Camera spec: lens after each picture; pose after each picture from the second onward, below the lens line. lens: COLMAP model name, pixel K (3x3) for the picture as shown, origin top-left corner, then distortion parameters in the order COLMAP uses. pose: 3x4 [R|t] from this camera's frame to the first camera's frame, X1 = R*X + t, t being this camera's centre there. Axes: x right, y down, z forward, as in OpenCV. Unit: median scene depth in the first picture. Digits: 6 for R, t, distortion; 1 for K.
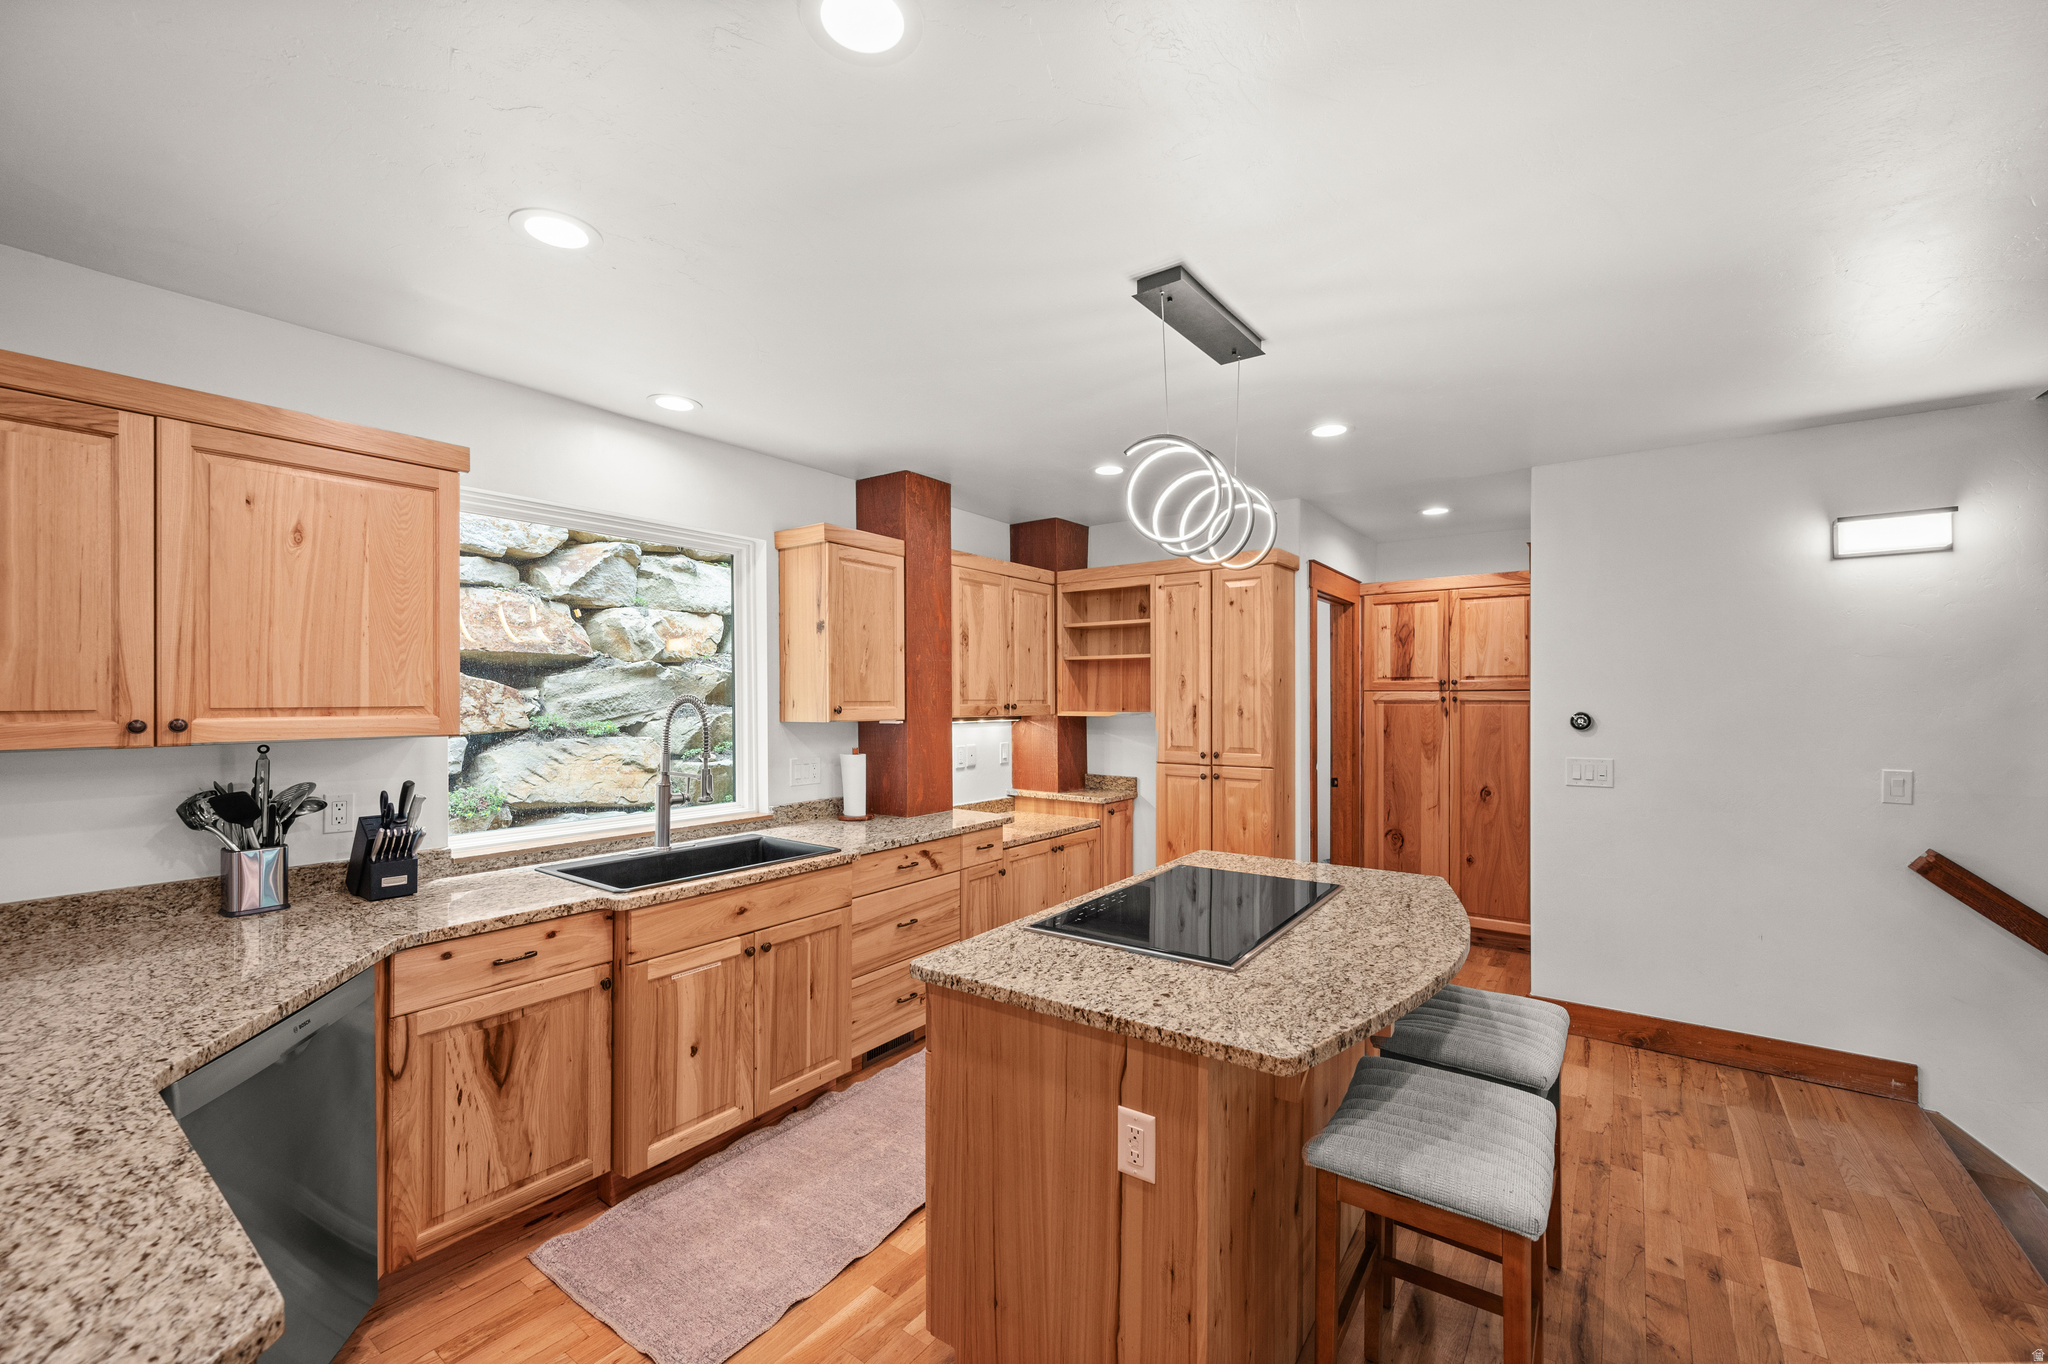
lens RADIAL K [[817.4, 0, 1023.4], [0, 817.4, 695.9], [0, 0, 1]] dist [0.002077, -0.000421]
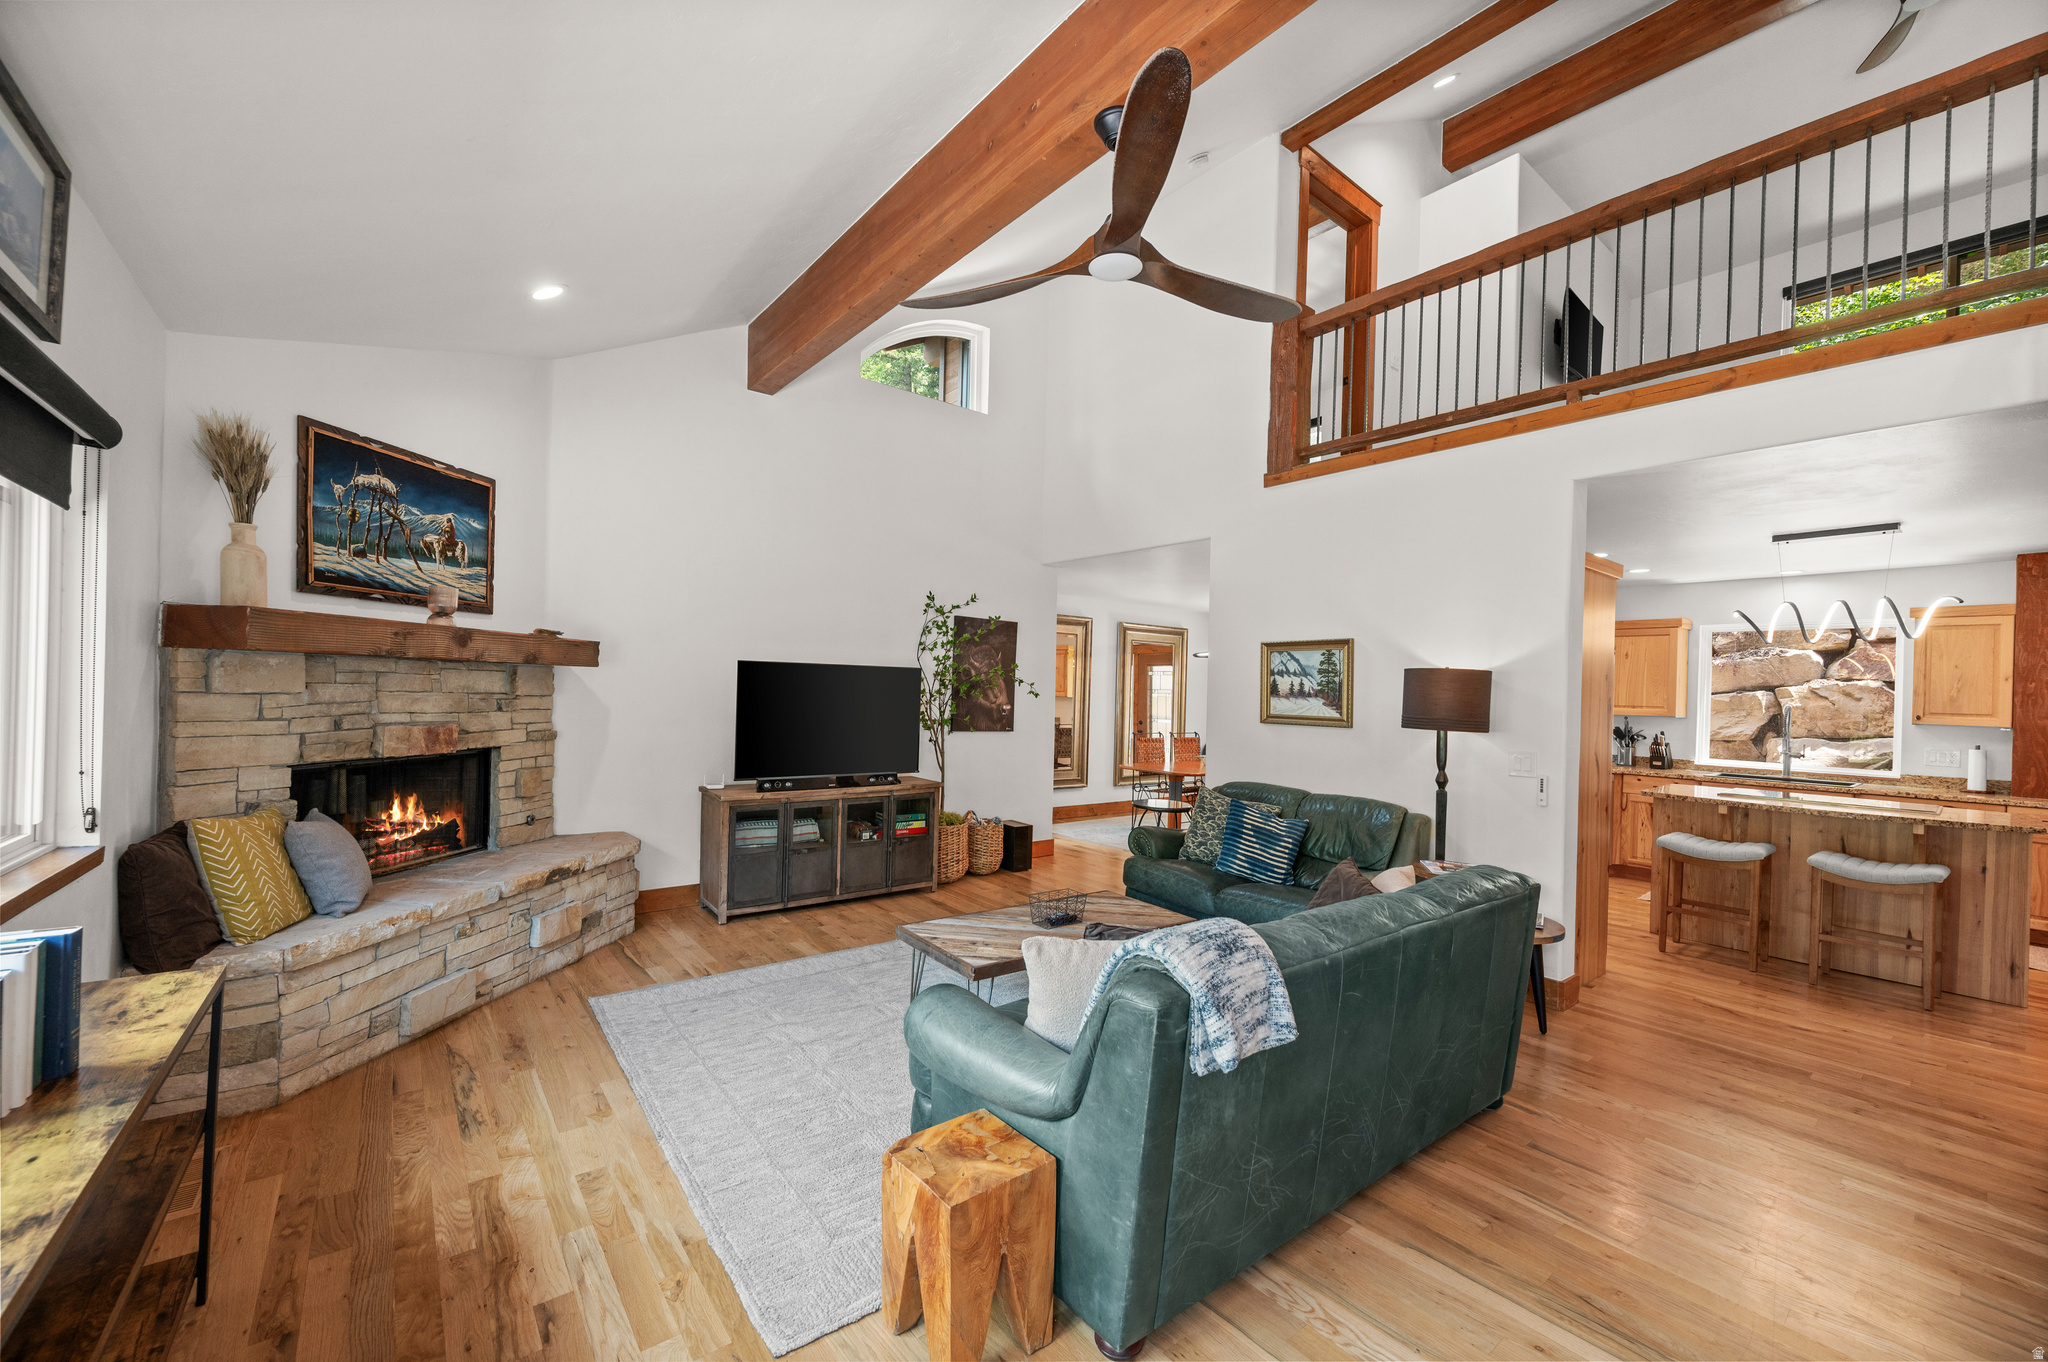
lens RADIAL K [[810.2, 0, 1026.2], [0, 810.2, 690.2], [0, 0, 1]] dist [0.000357, 0.000067]
pose [[-0.256645, -0.007594, -0.966476, 1.759962], [-0.029340, 0.999569, -0.000063, 0.013653], [0.966060, 0.028340, -0.256757, -0.328632]]
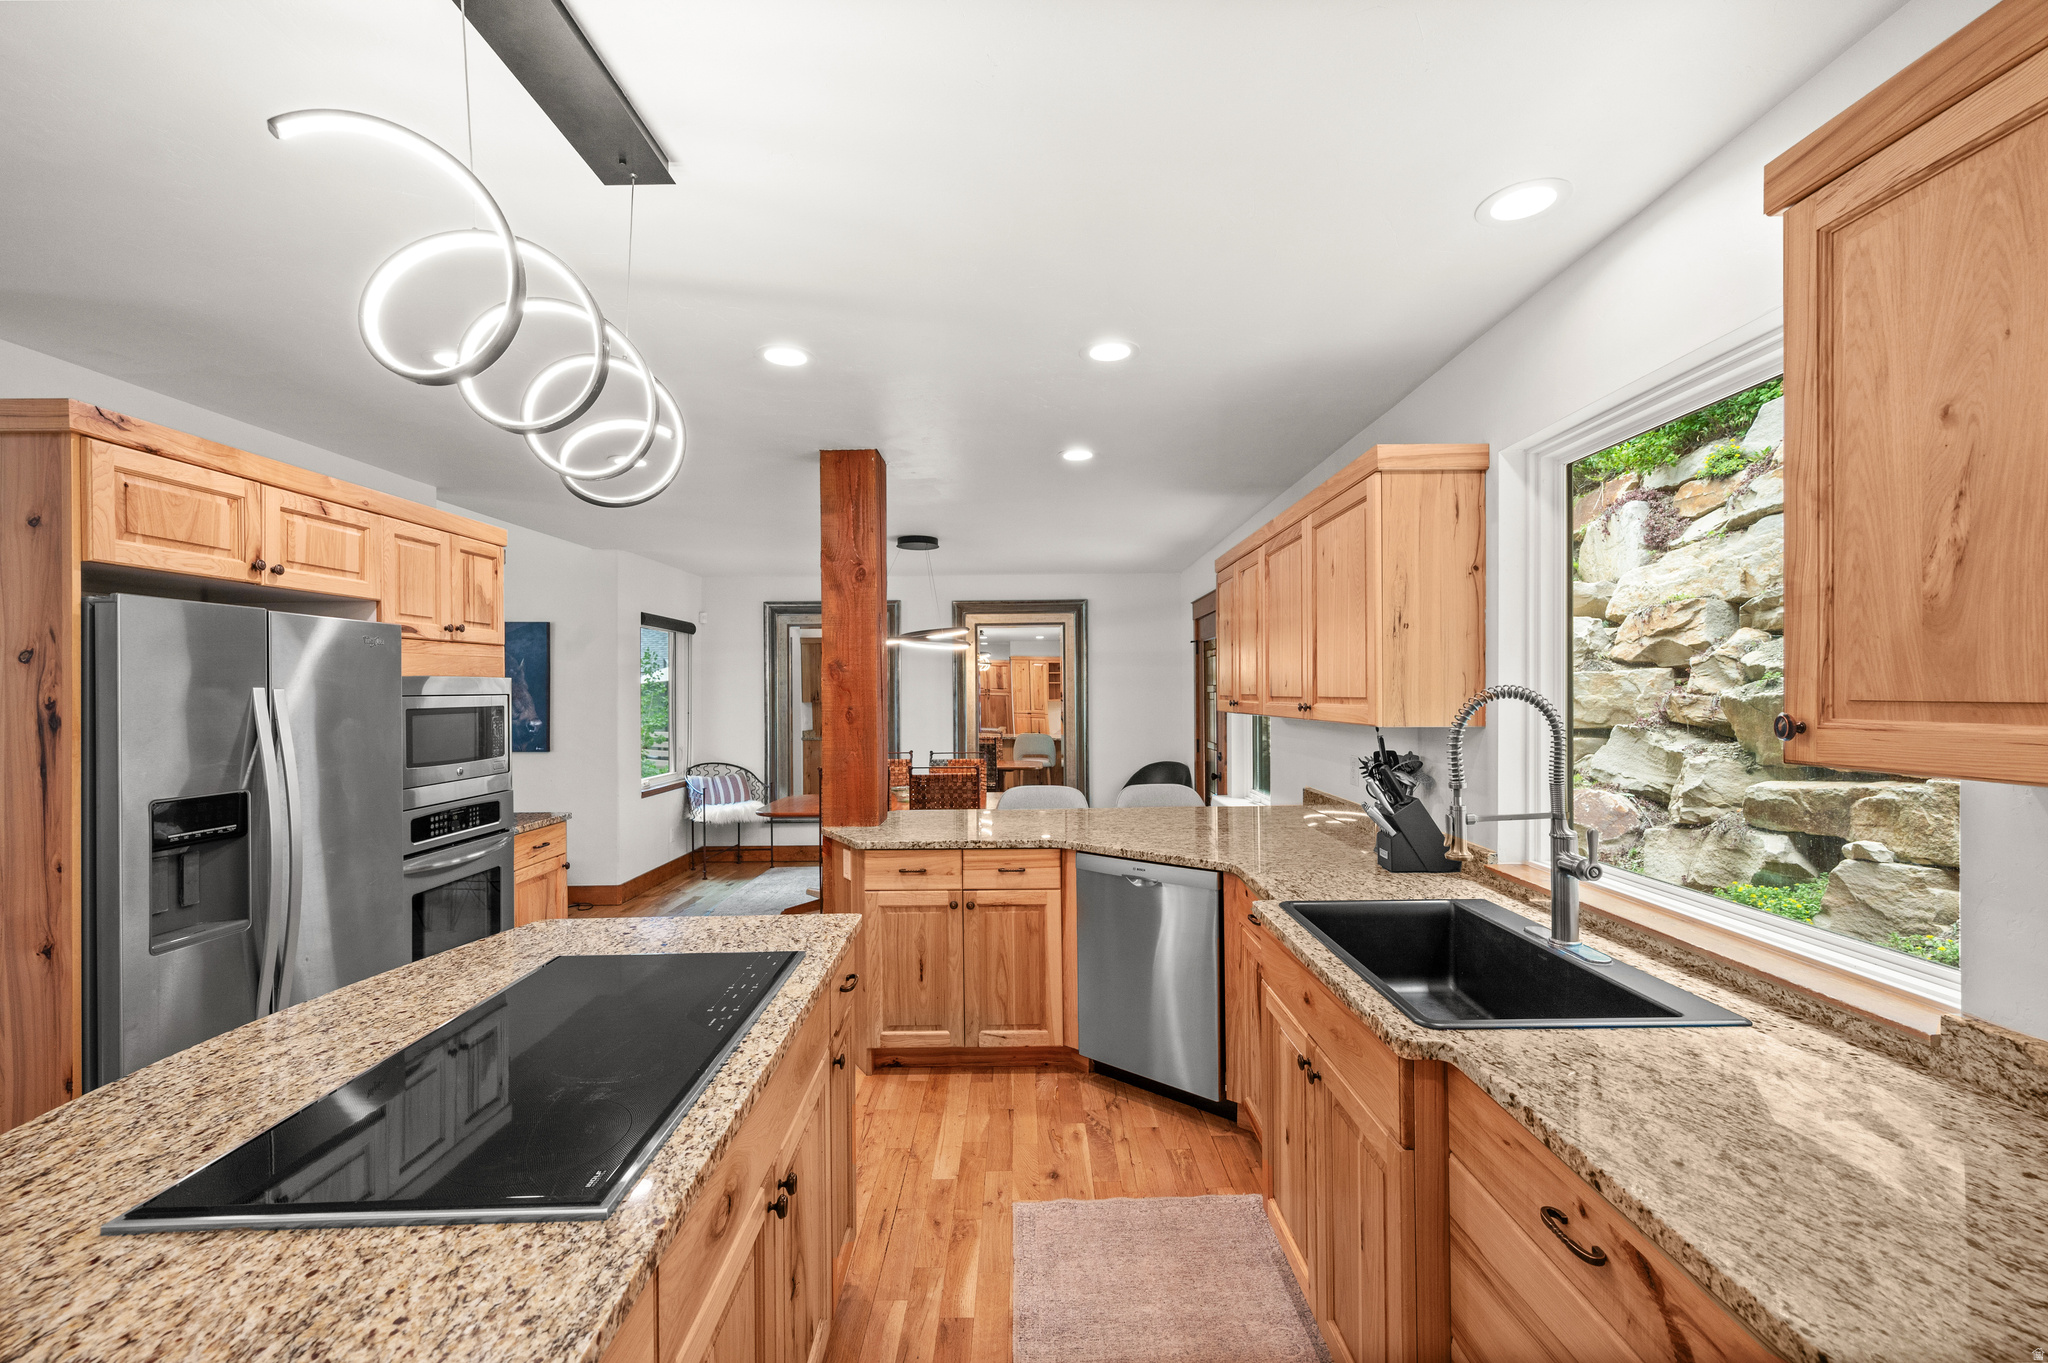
lens RADIAL K [[840.8, 0, 1033.7], [0, 840.8, 692.1], [0, 0, 1]] dist [0.000089, -0.000142]
pose [[-0.800592, 0.006602, -0.599174, 0.189898], [0.008153, 0.999967, 0.000123, 0.000979], [0.599155, -0.004787, -0.800619, 1.027755]]
